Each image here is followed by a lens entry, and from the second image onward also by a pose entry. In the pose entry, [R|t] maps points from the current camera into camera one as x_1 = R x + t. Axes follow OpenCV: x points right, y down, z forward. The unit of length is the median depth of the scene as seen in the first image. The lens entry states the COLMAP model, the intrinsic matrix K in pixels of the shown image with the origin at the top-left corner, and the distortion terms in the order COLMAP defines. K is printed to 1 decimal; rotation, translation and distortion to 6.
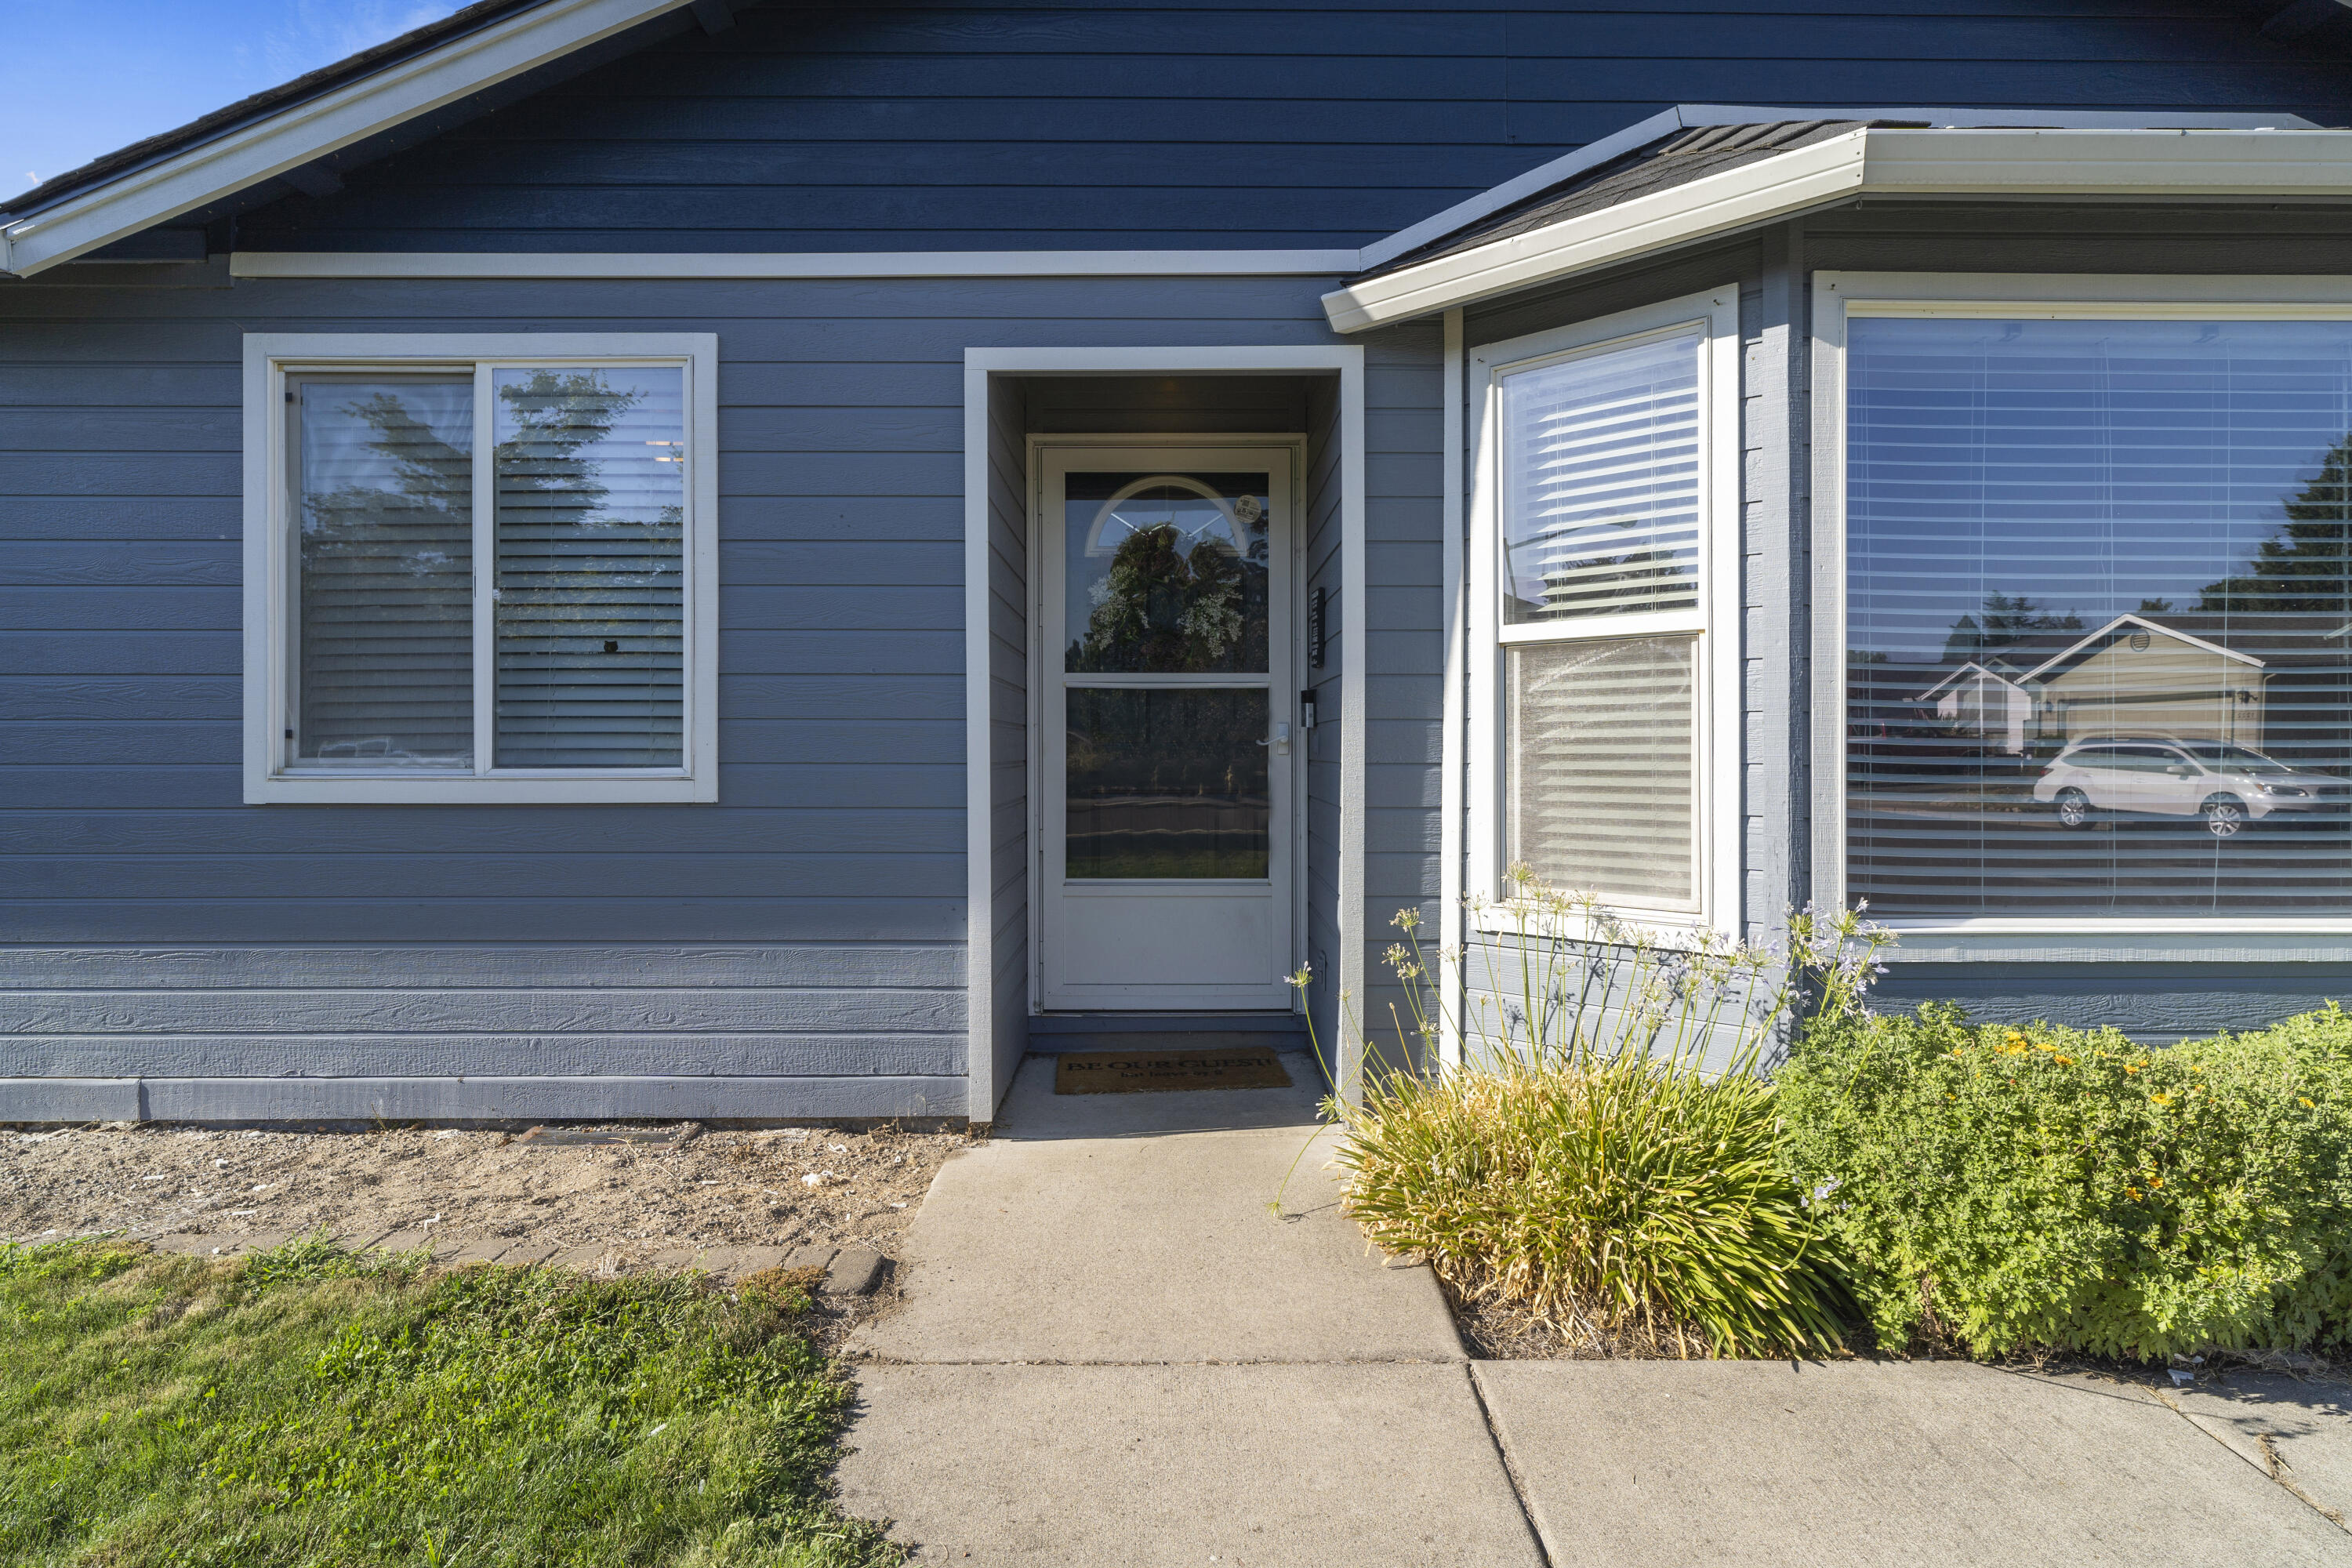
lens RADIAL K [[1226.7, 0, 1178.7], [0, 1226.7, 741.2], [0, 0, 1]] dist [-0.004589, 0.000316]
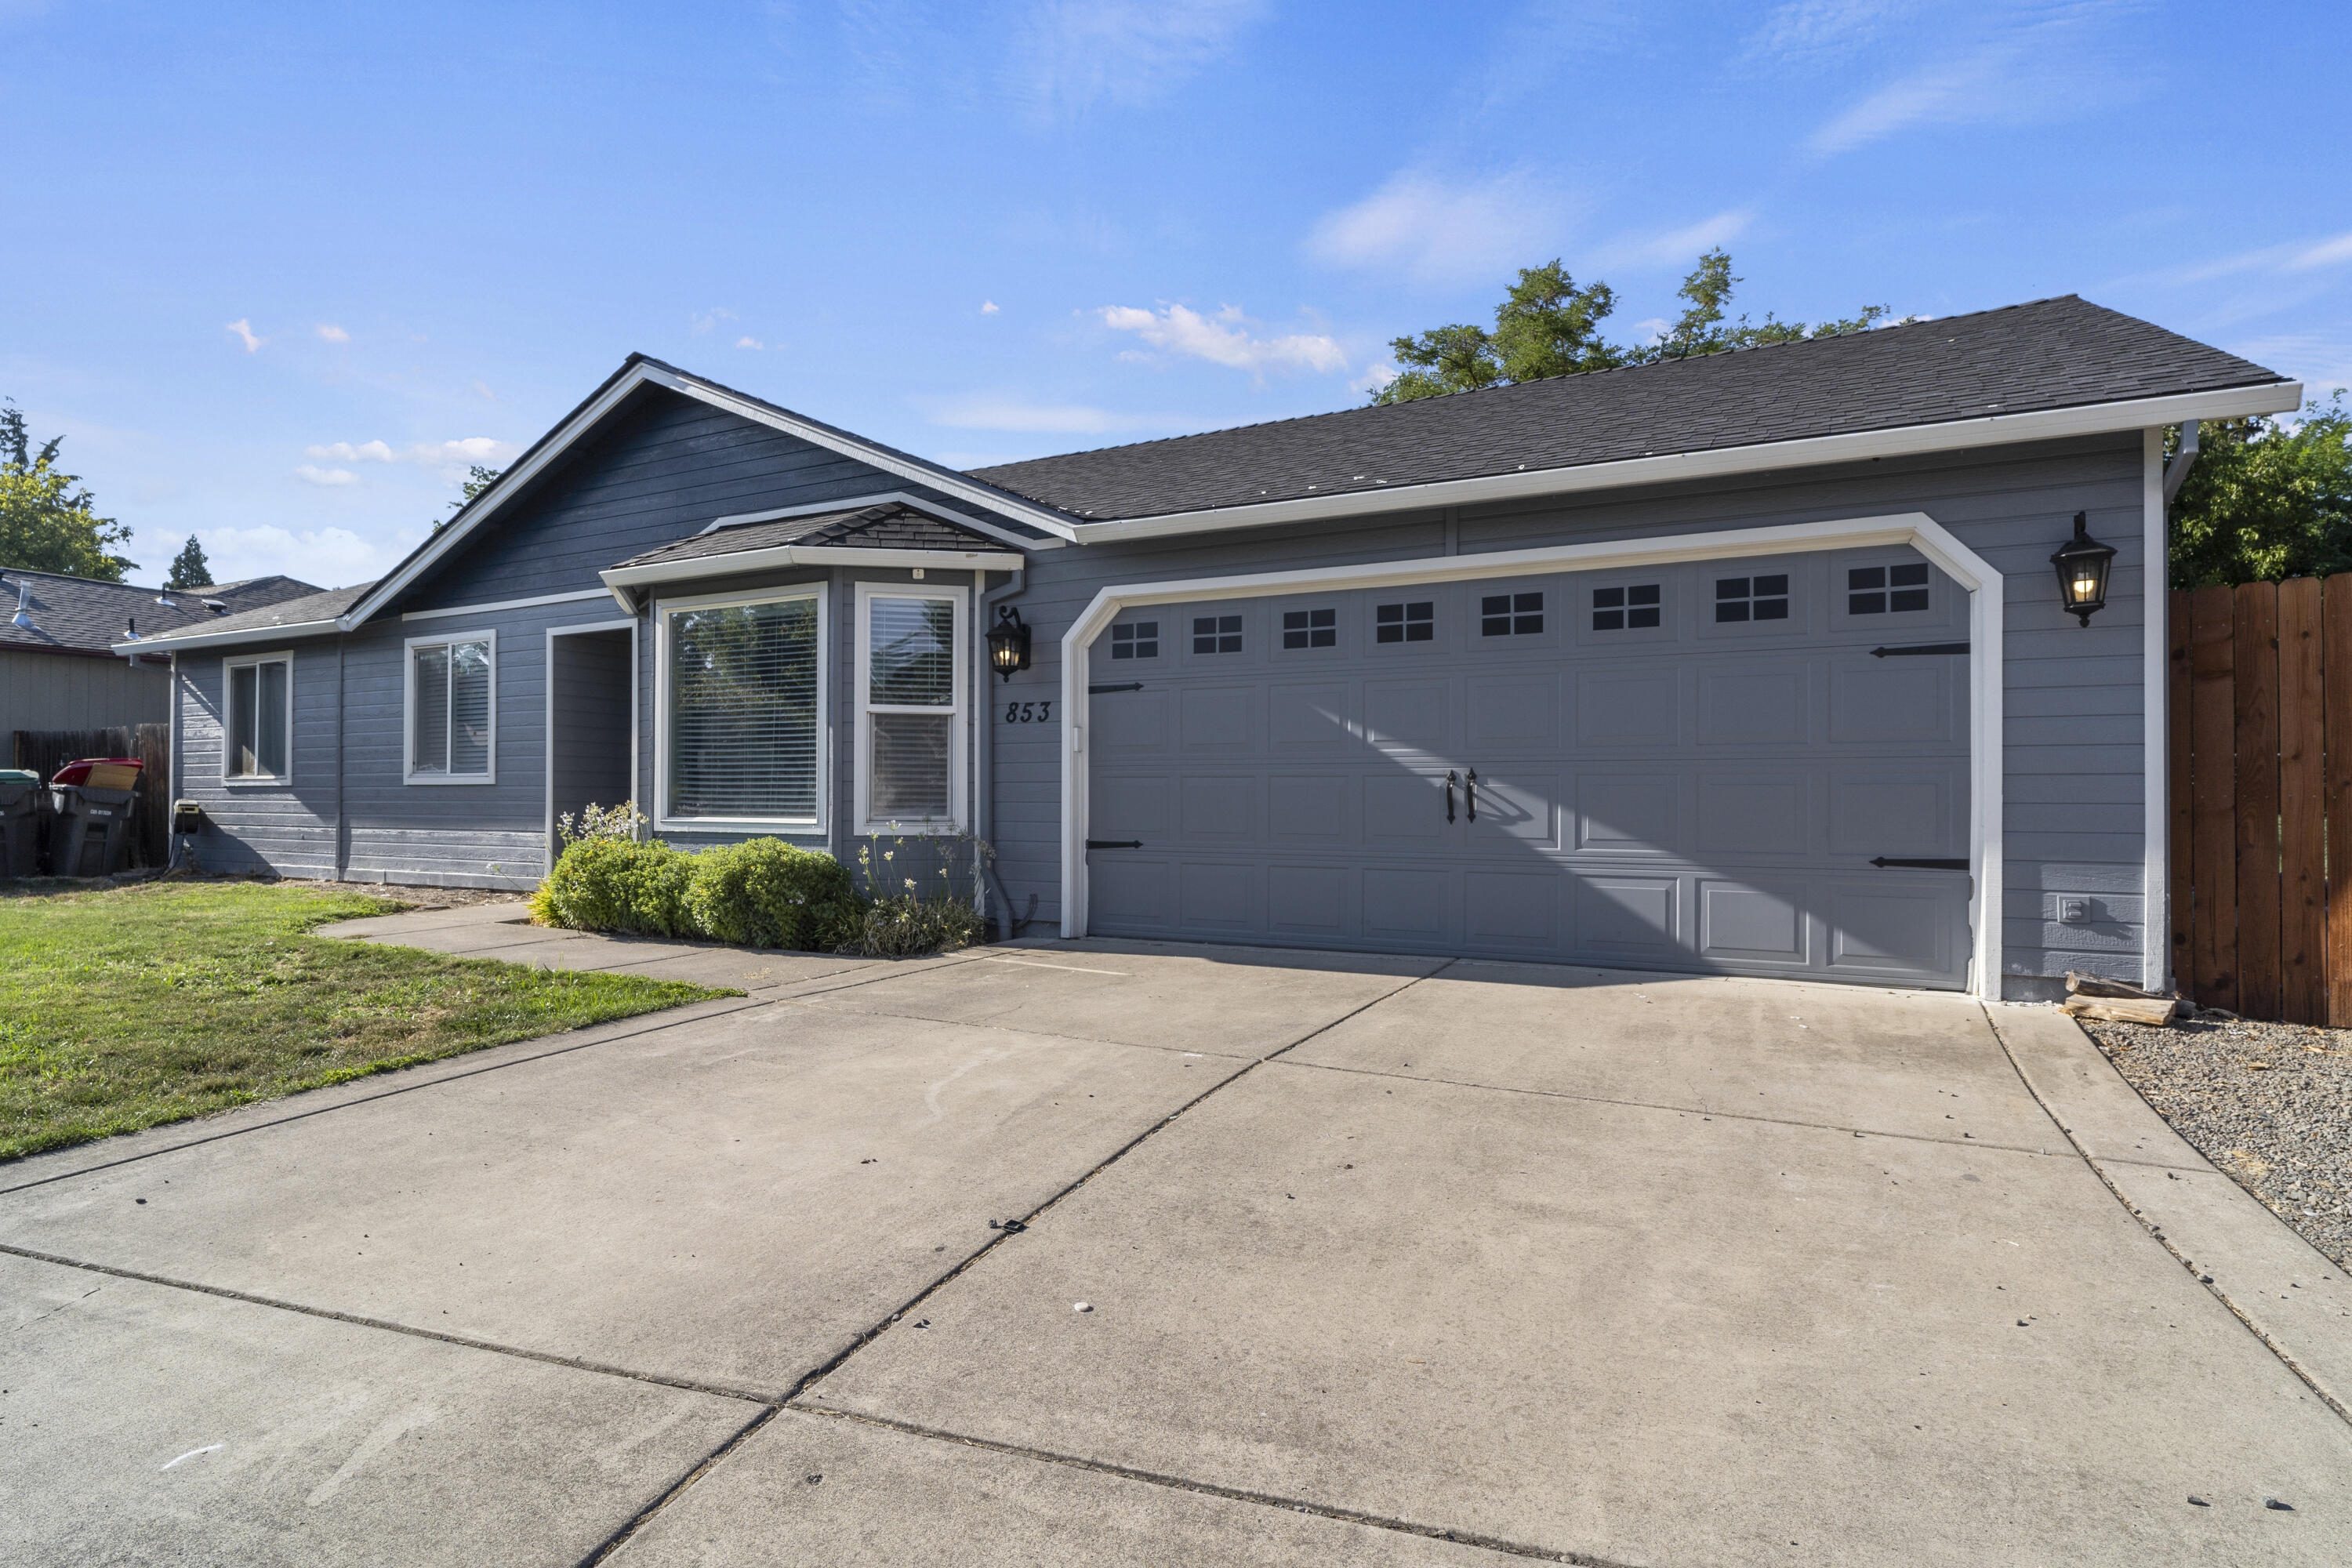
lens RADIAL K [[1259.3, 0, 1176.0], [0, 1259.3, 784.0], [0, 0, 1]] dist [-0.006781, 0.000303]
pose [[0.871035, -0.004558, -0.491199, 2.619264], [-0.004098, 0.999855, -0.016545, 0.095347], [0.491203, 0.016424, 0.870890, -0.875169]]
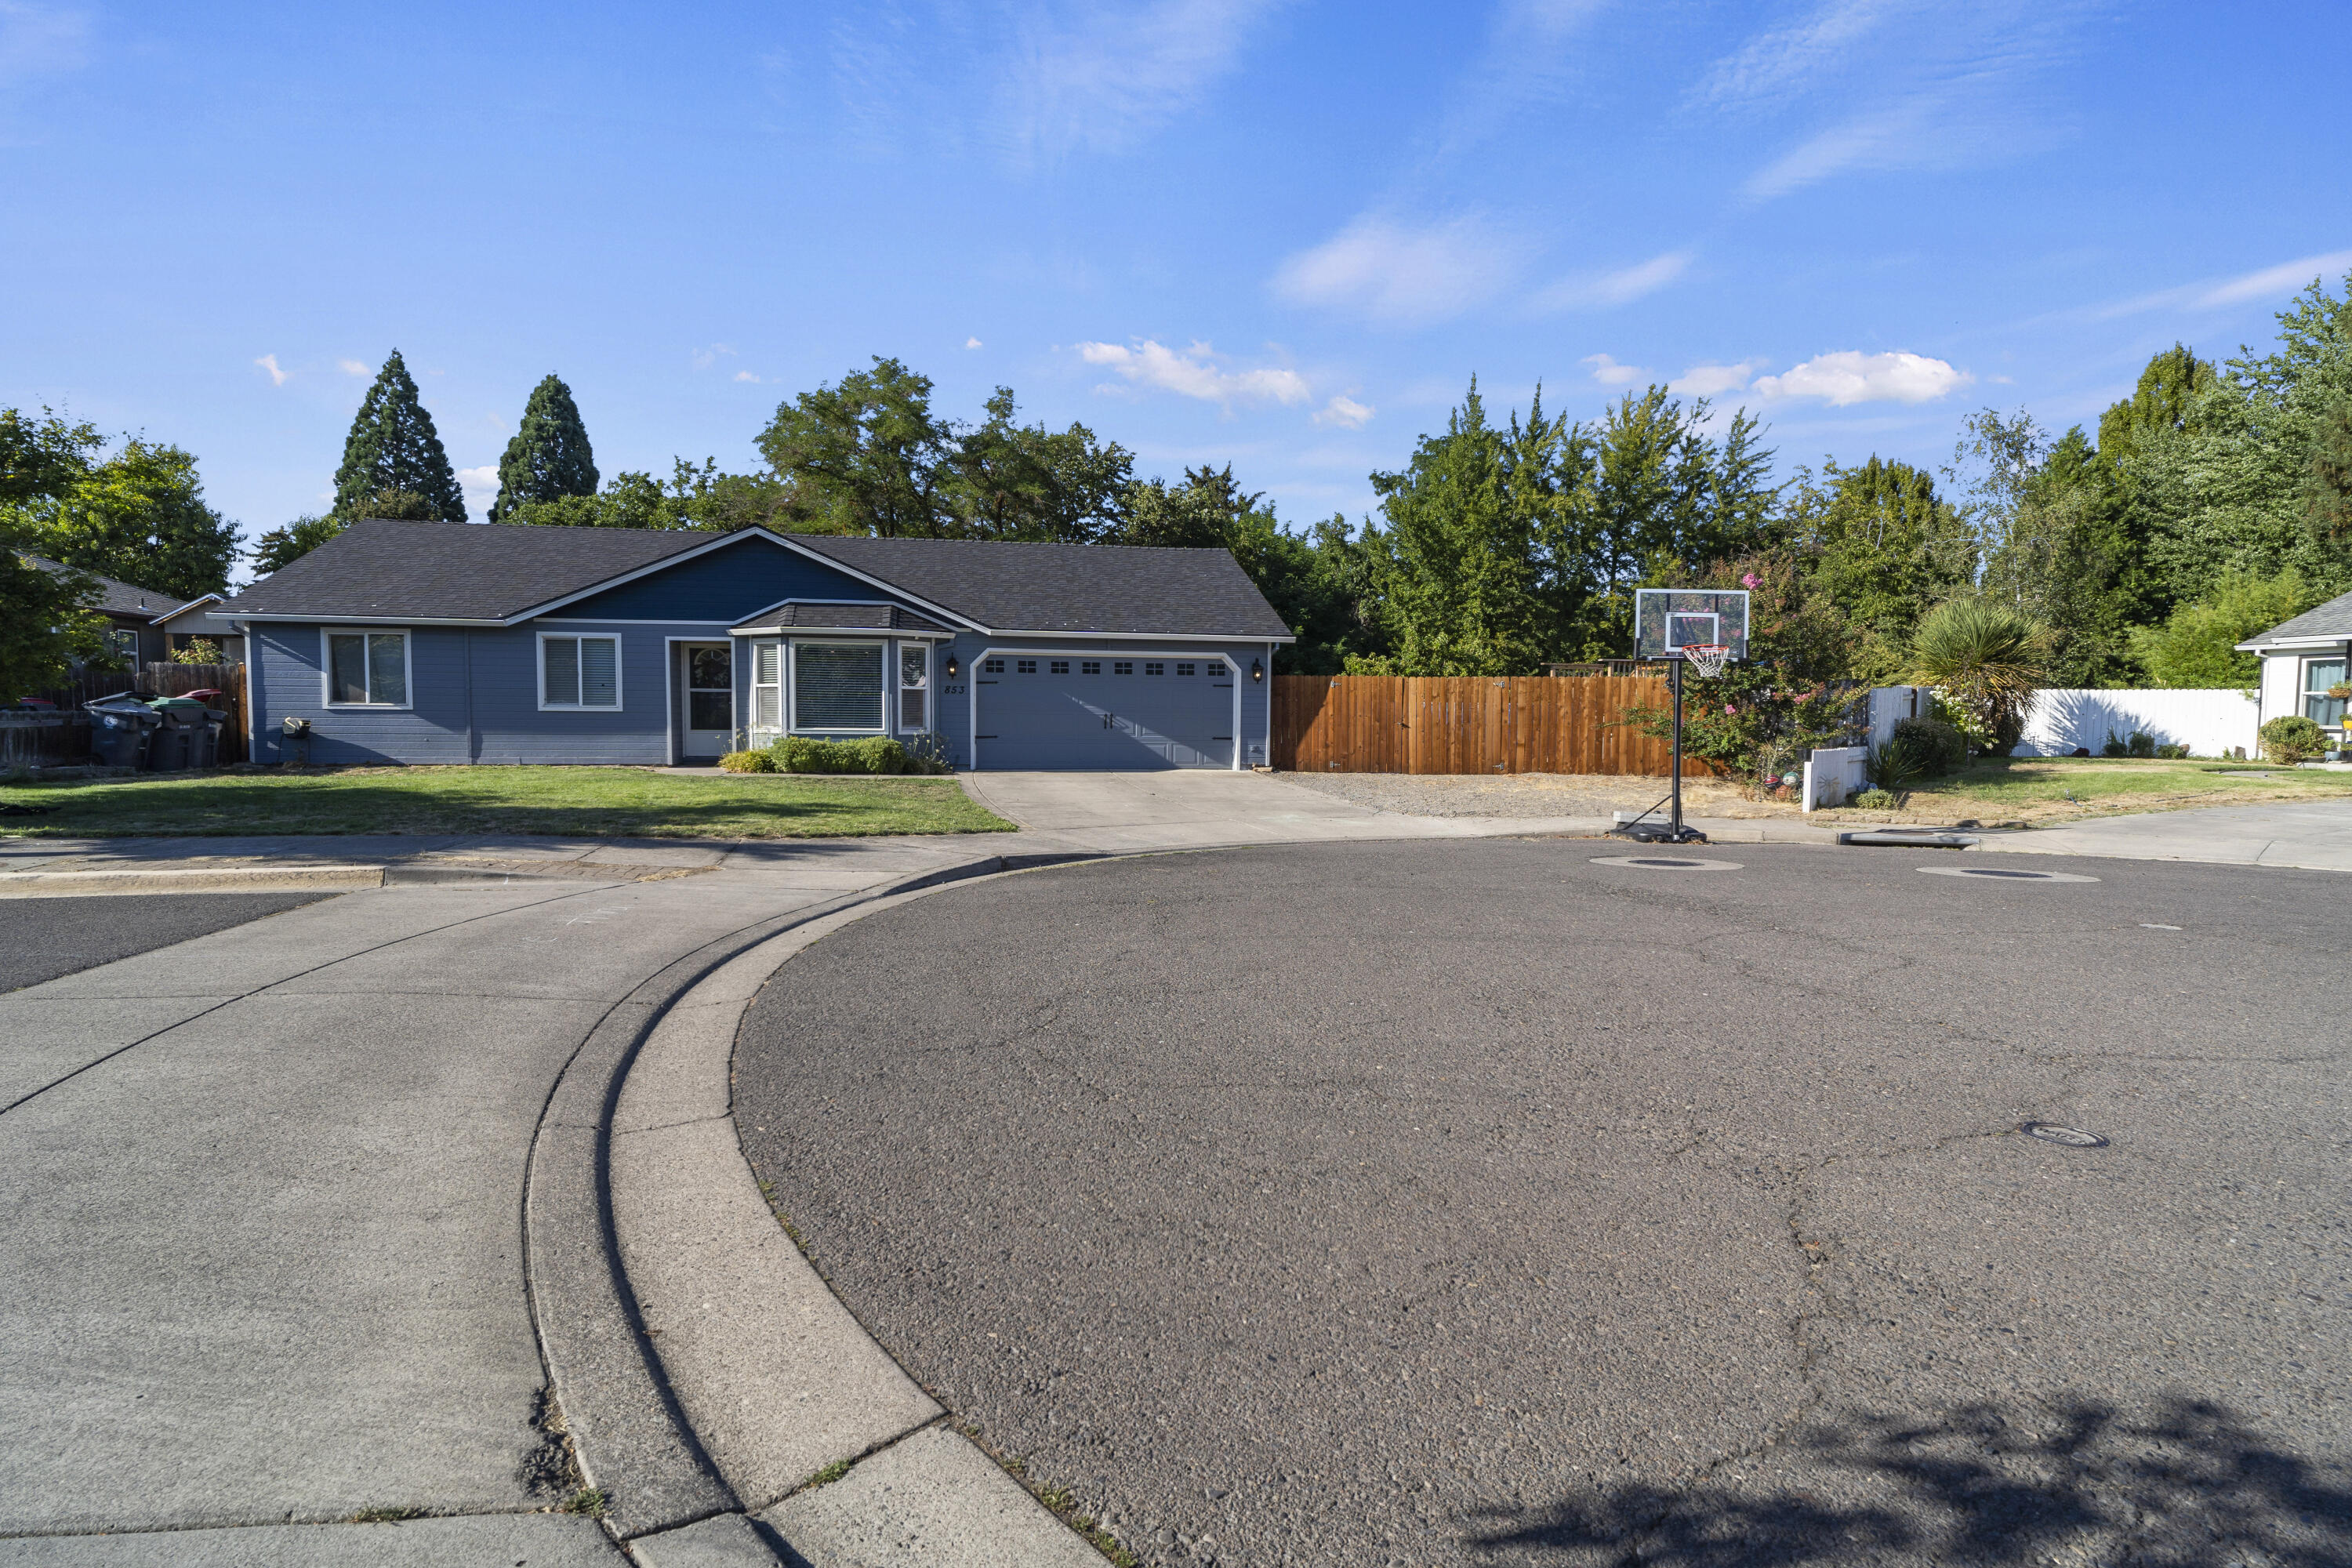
lens RADIAL K [[1200.7, 0, 1184.5], [0, 1200.7, 781.0], [0, 0, 1]] dist [-0.000523, -0.000133]
pose [[0.983381, -0.001495, 0.181547, 1.267887], [-0.008476, 0.998498, 0.054135, 0.047857], [-0.181355, -0.054774, 0.981891, -5.316776]]
